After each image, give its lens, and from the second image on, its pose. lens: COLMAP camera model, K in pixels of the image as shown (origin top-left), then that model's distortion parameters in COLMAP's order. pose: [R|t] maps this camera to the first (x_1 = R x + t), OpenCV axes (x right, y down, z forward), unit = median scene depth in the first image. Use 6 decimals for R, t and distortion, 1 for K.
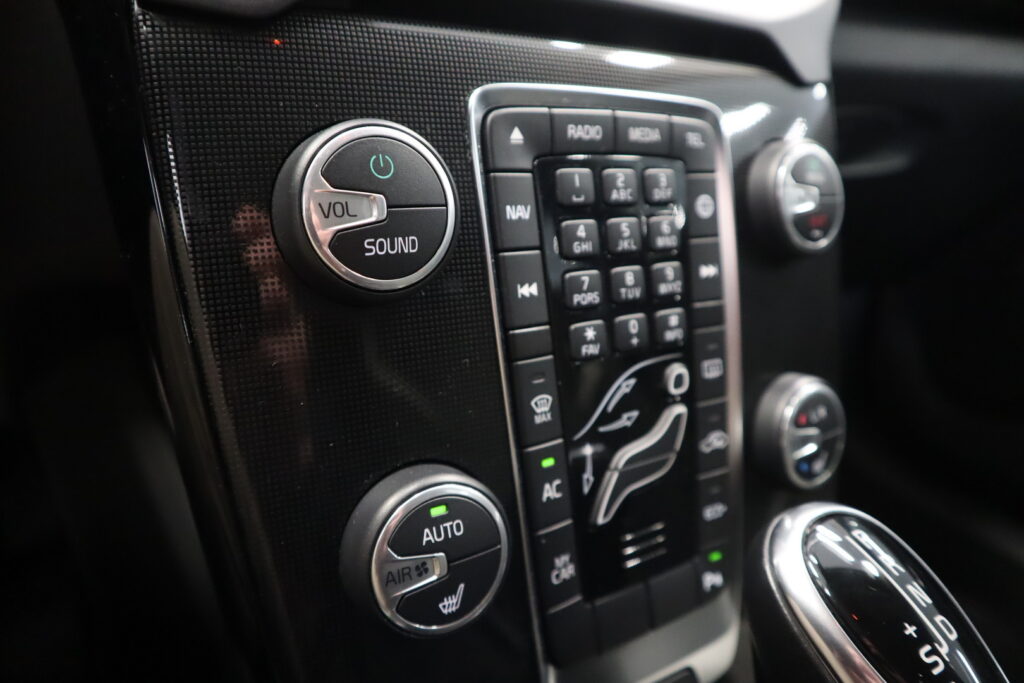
lens RADIAL K [[699.8, 0, 507.8], [0, 699.8, 343.4], [0, 0, 1]] dist [-0.107299, 0.050106]
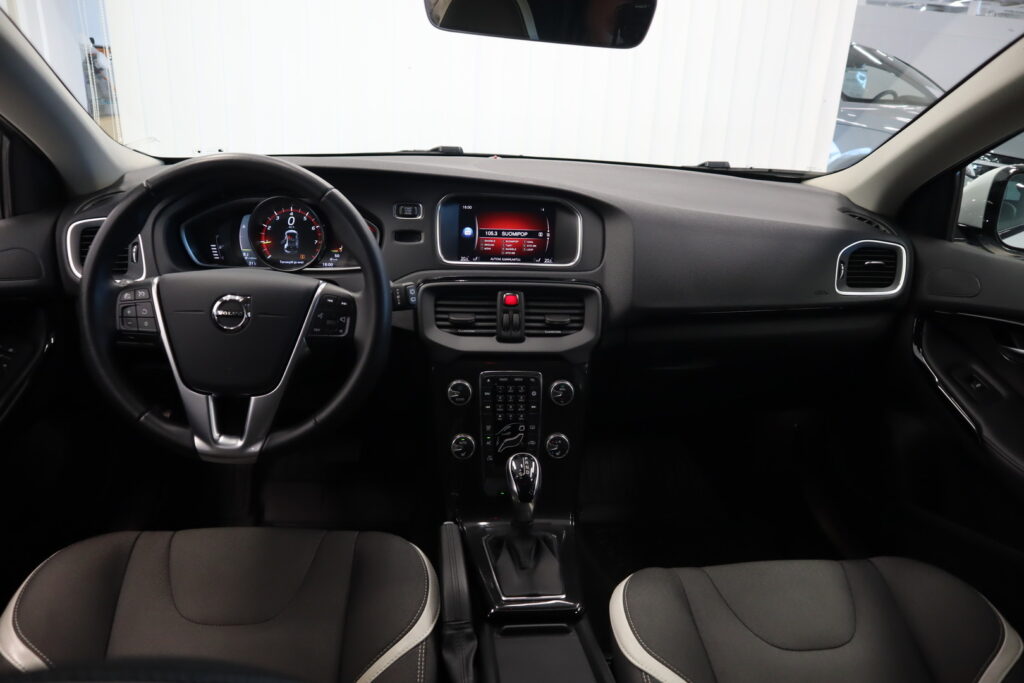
lens RADIAL K [[699.8, 0, 504.4], [0, 699.8, 339.9], [0, 0, 1]] dist [-0.107299, 0.050106]
pose [[0.876486, 0.107885, -0.469184, 2.634732], [-0.133785, 0.990764, -0.022107, -0.486349], [0.462465, 0.082146, 0.882824, -3.838715]]
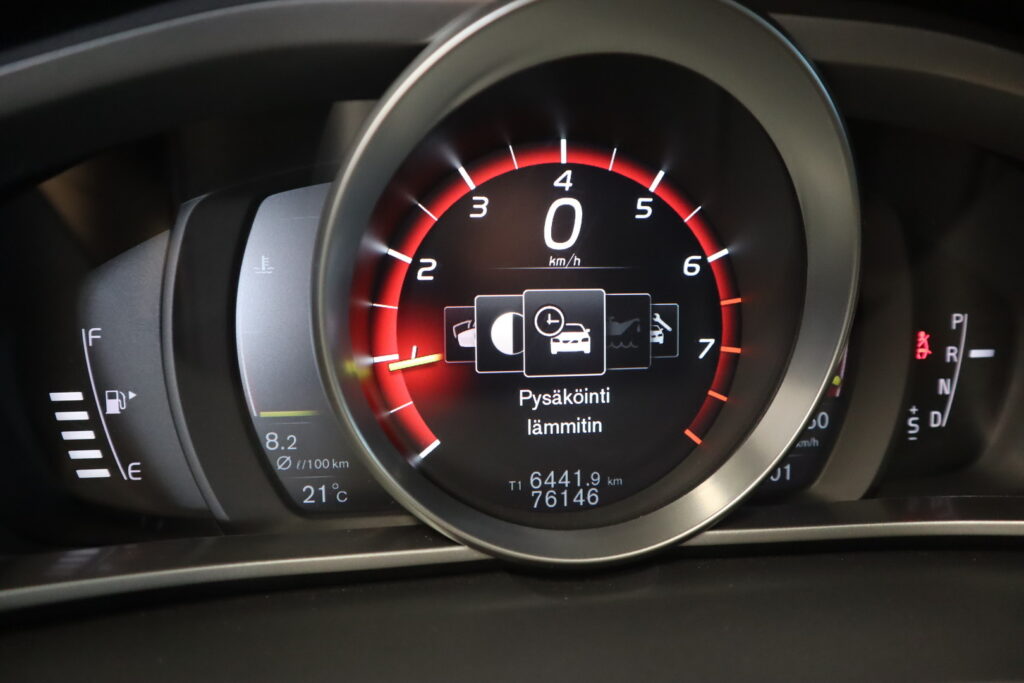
lens RADIAL K [[699.8, 0, 515.1], [0, 699.8, 339.1], [0, 0, 1]] dist [-0.107299, 0.050106]
pose [[0.887857, 0.026474, -0.459357, -1.607864], [-0.090954, 0.988742, -0.118816, -1.126405], [0.451039, 0.147272, 0.880270, -0.278931]]
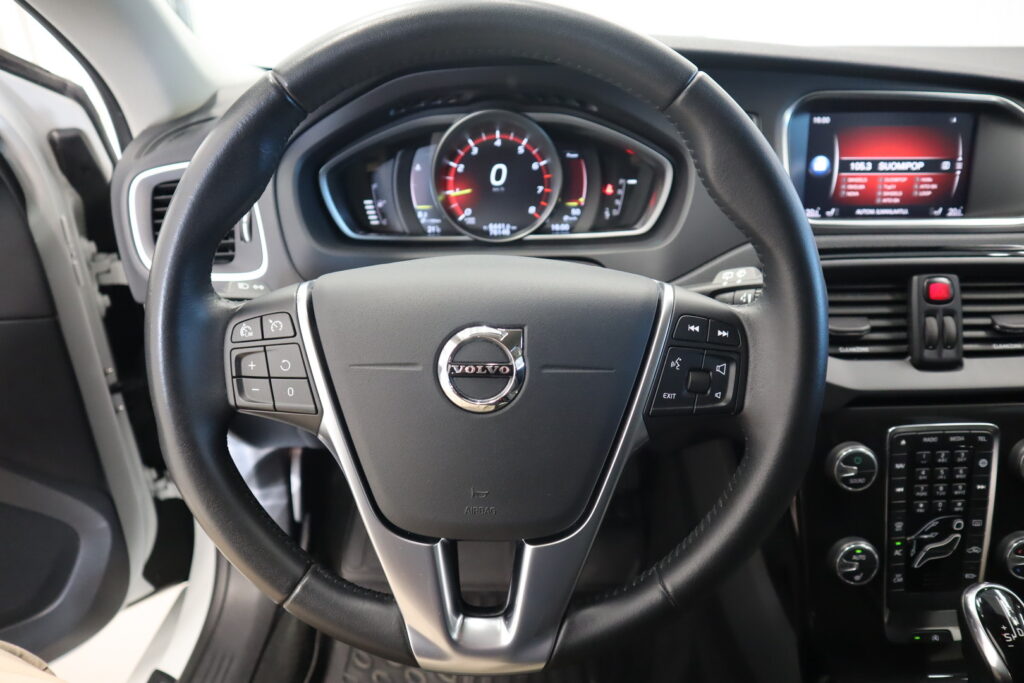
lens RADIAL K [[699.8, 0, 512.1], [0, 699.8, 335.6], [0, 0, 1]] dist [-0.107299, 0.050106]
pose [[0.824789, 0.131079, -0.550037, 0.164227], [-0.106303, 0.991360, 0.076848, -0.767392], [0.555358, -0.004913, 0.831597, -2.361498]]
